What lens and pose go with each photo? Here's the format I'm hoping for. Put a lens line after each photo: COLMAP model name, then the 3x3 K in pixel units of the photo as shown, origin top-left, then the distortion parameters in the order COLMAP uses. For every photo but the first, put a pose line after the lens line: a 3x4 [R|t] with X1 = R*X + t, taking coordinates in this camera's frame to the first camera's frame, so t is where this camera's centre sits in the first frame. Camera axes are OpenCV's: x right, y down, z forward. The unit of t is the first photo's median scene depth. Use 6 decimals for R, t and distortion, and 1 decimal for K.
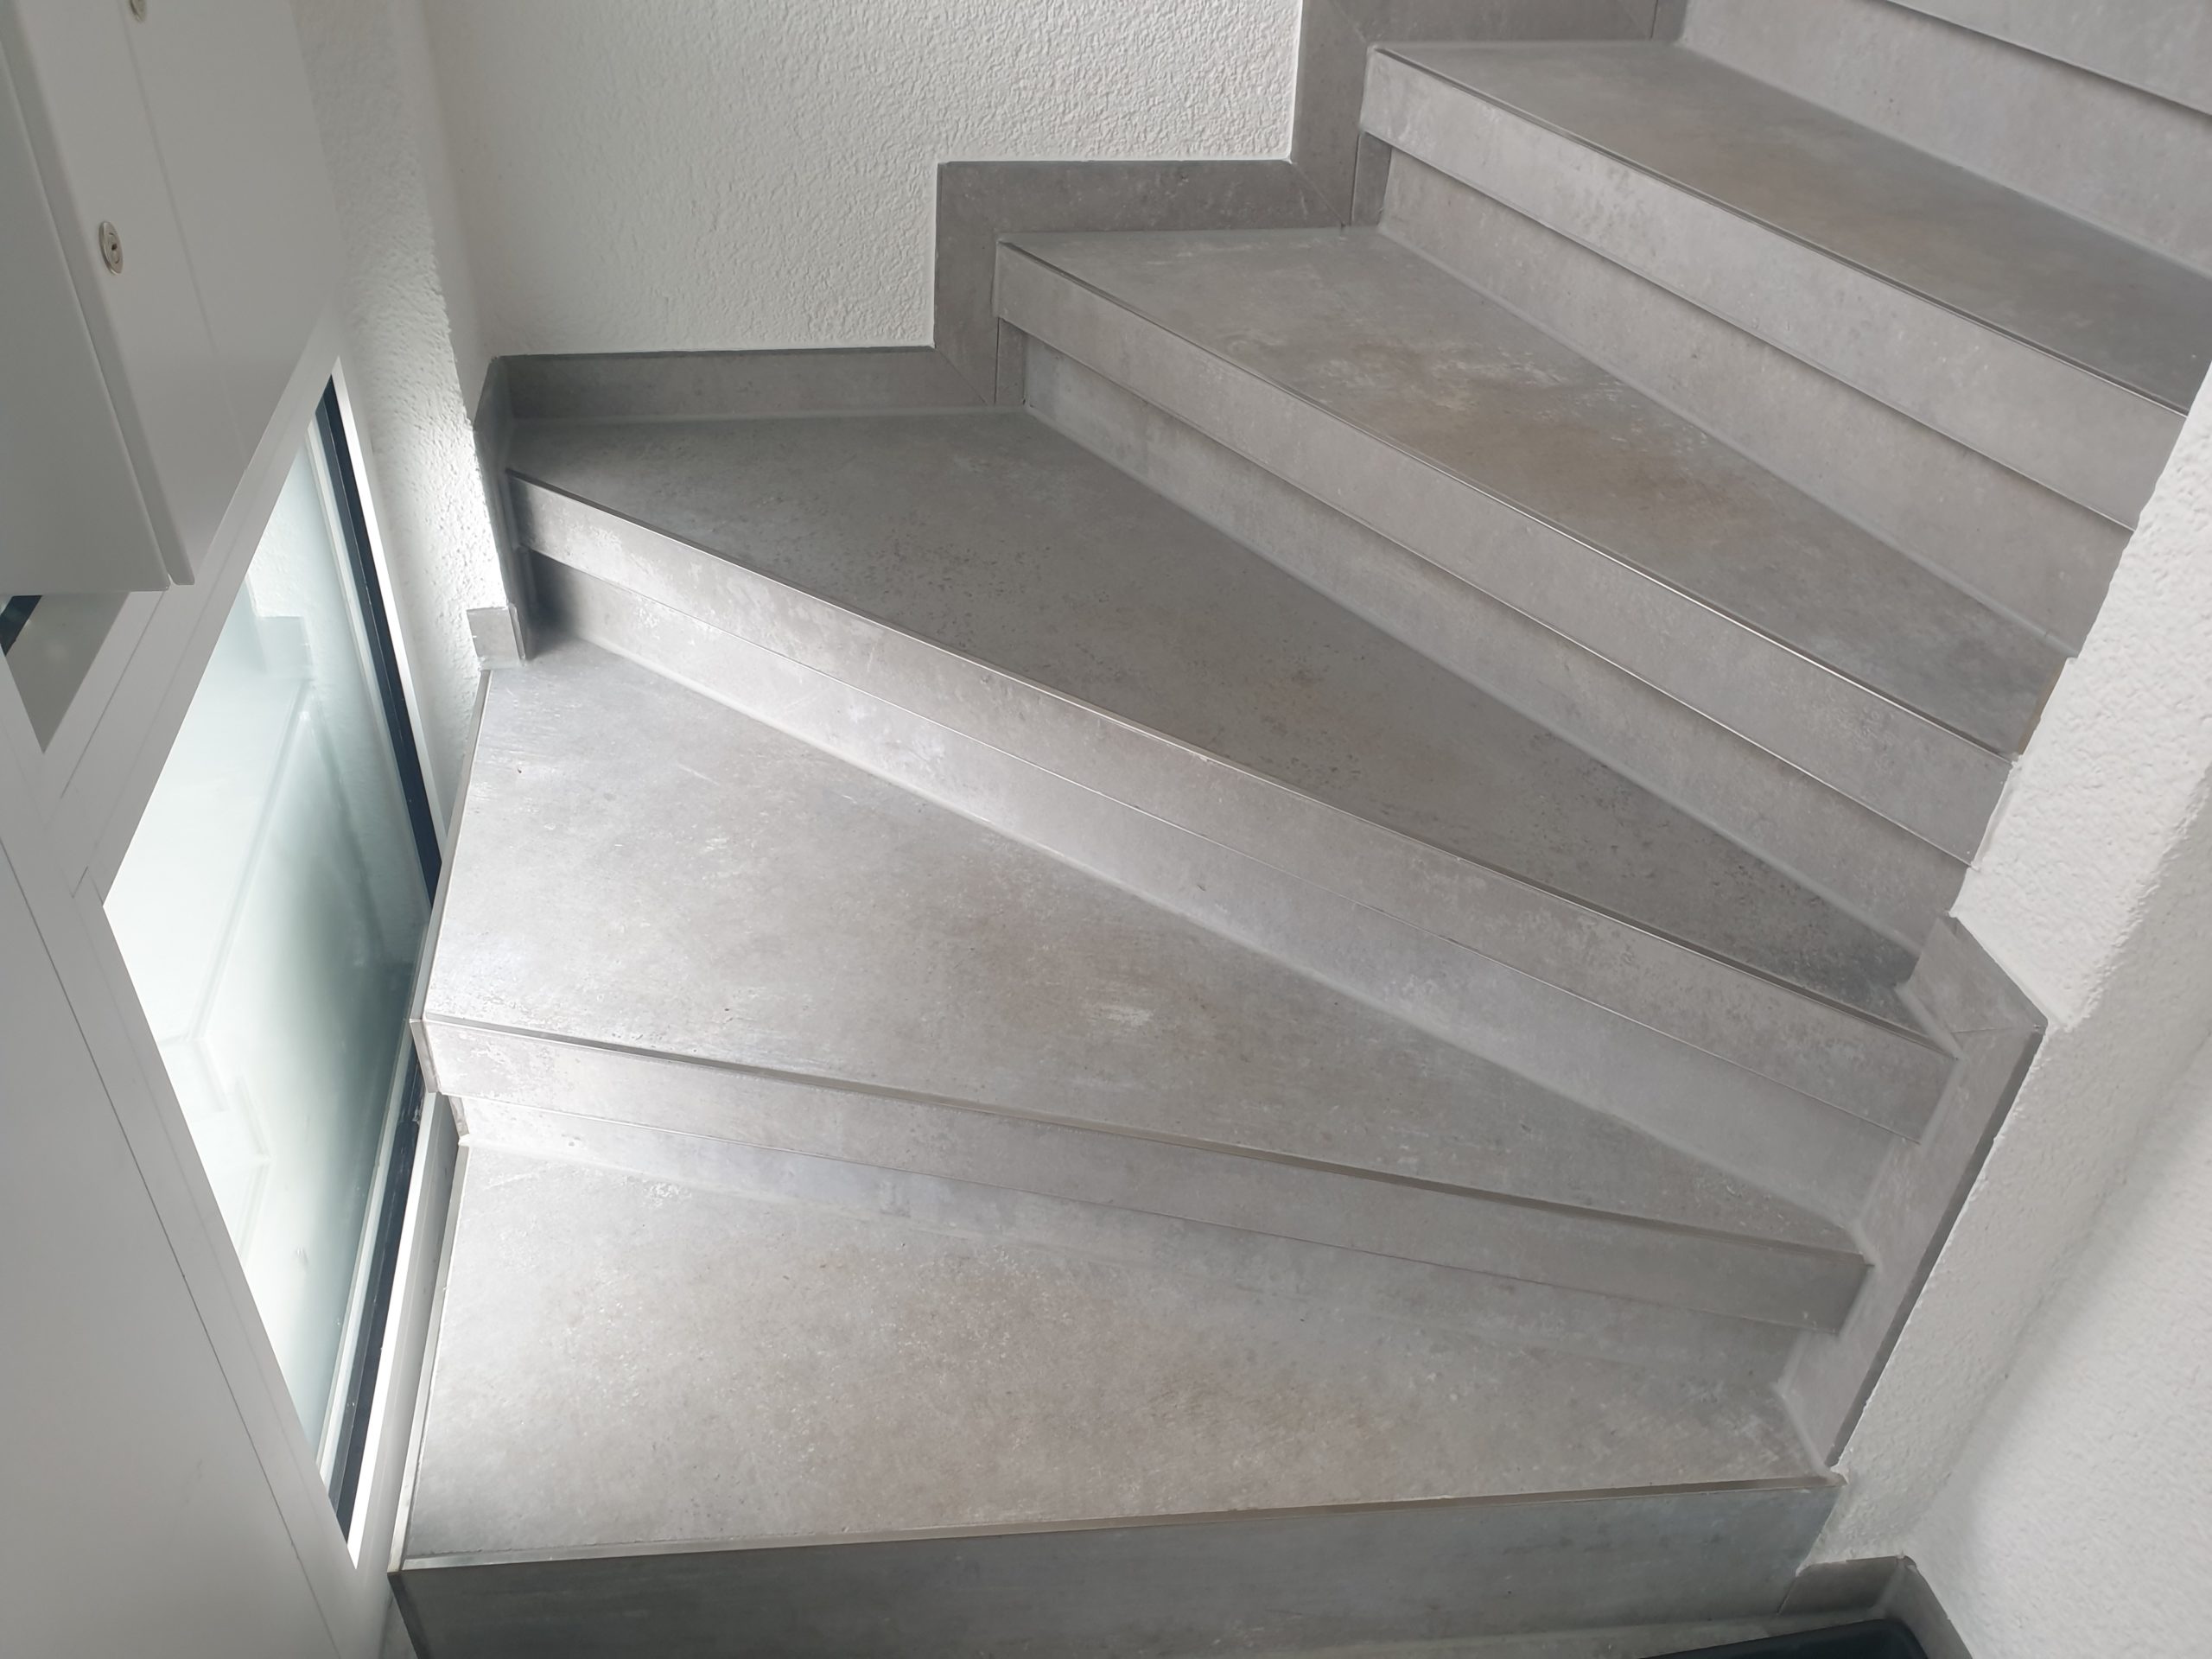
lens RADIAL K [[1731.6, 0, 1105.5], [0, 1731.6, 863.7], [0, 0, 1]] dist [0.040542, -0.057052]
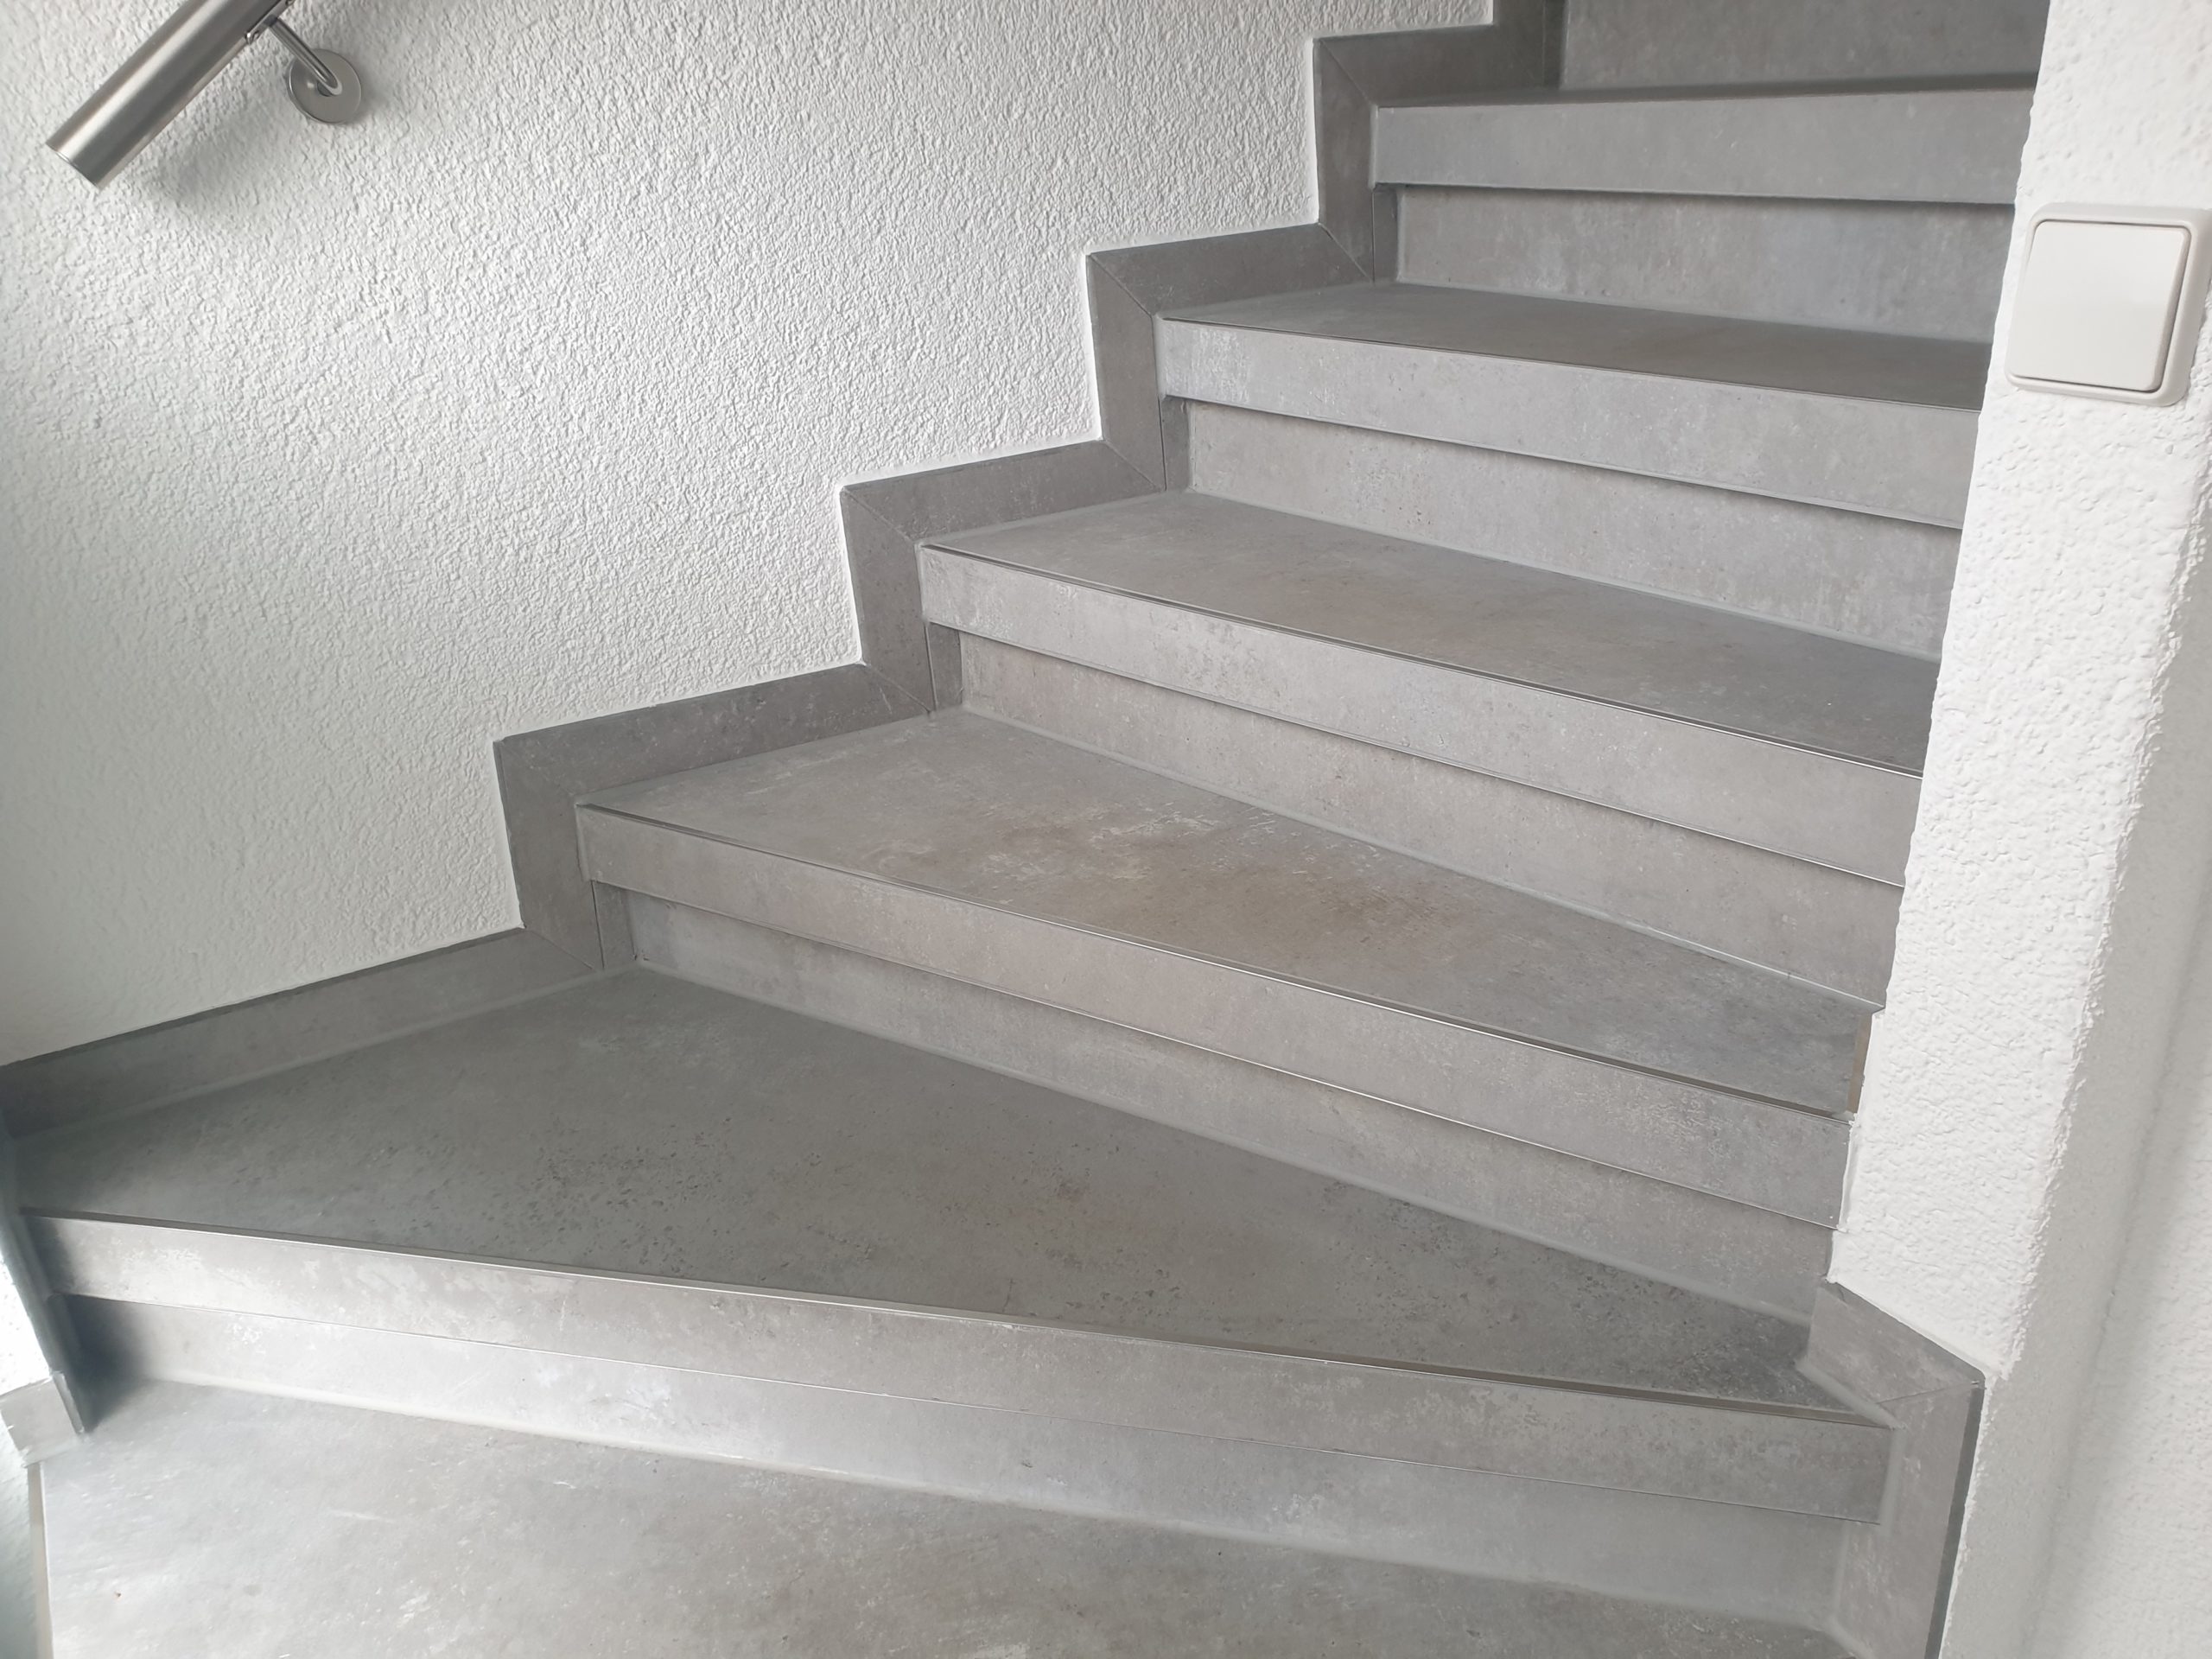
lens RADIAL K [[1737.3, 0, 1106.0], [0, 1737.3, 829.5], [0, 0, 1]] dist [0.018300, -0.009221]
pose [[0.926387, -0.226359, 0.300945, -0.096605], [0.290235, 0.938387, -0.187599, -0.108533], [-0.239938, 0.261134, 0.935007, 0.091278]]
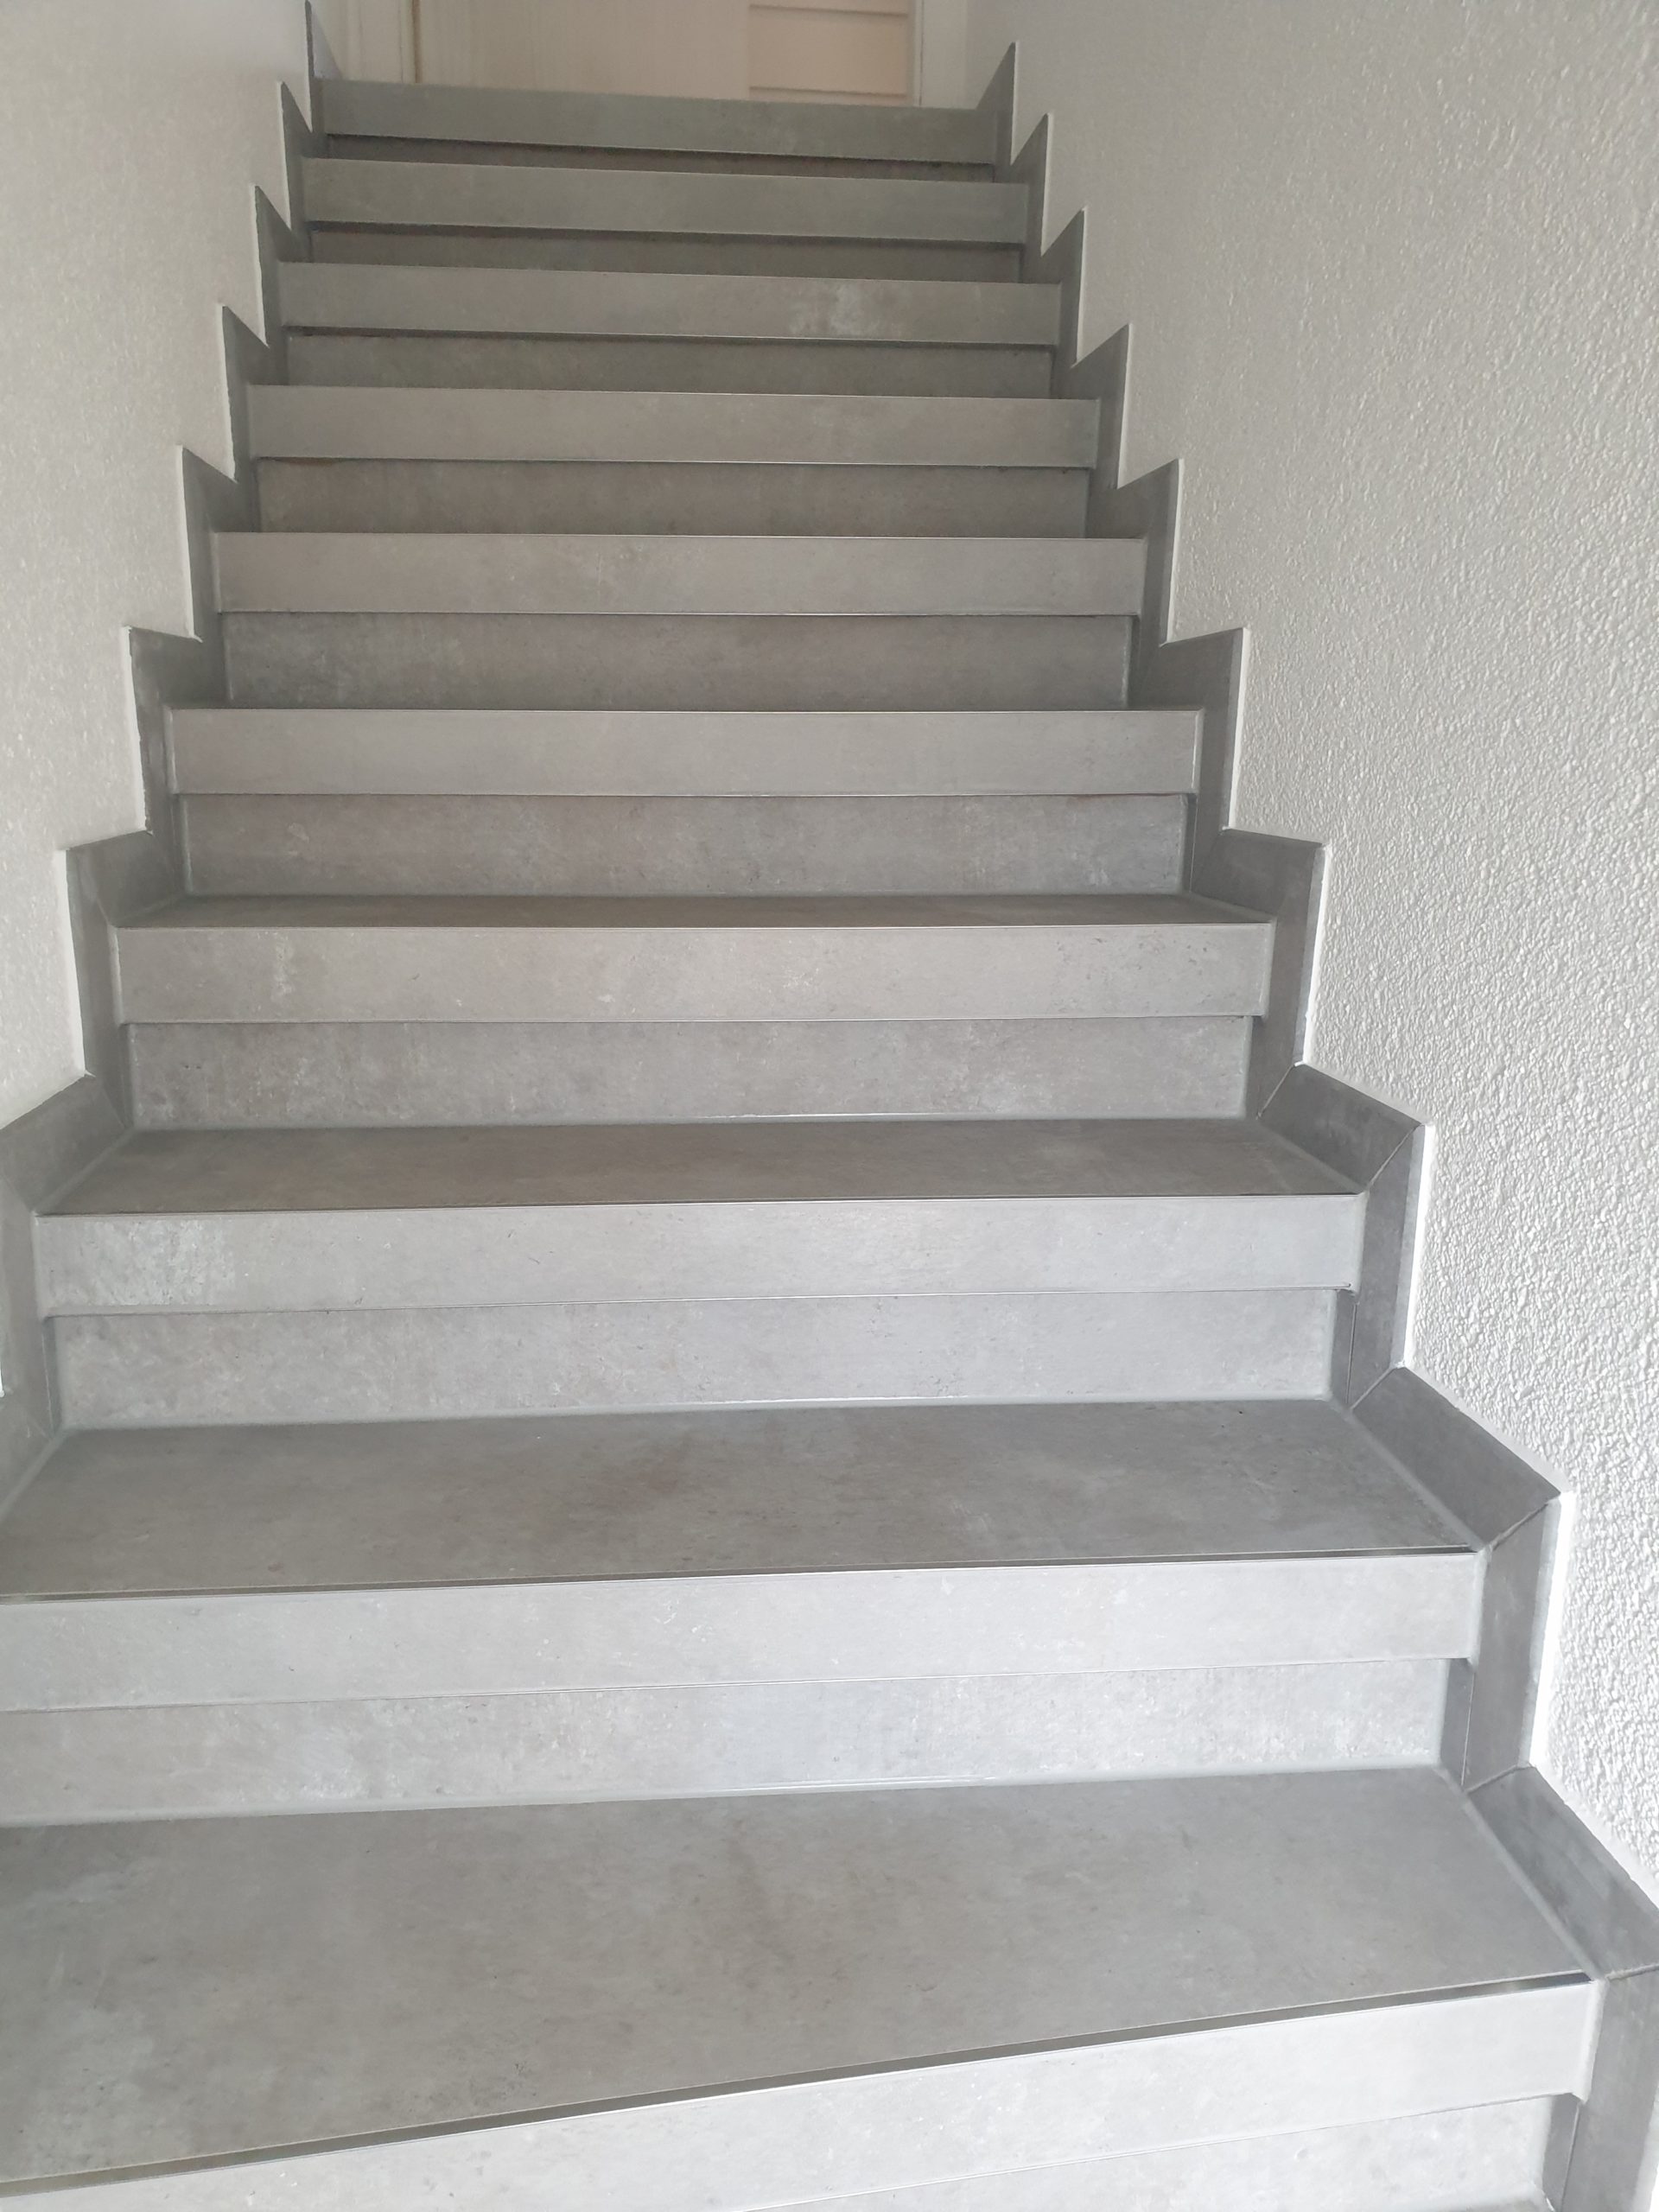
lens RADIAL K [[1737.3, 0, 829.5], [0, 1737.3, 1106.0], [0, 0, 1]] dist [0.018300, -0.009221]
pose [[0.072053, -0.258585, 0.963298, -0.054921], [0.591096, 0.789000, 0.167584, -0.833503], [-0.803376, 0.557327, 0.209698, 0.495066]]
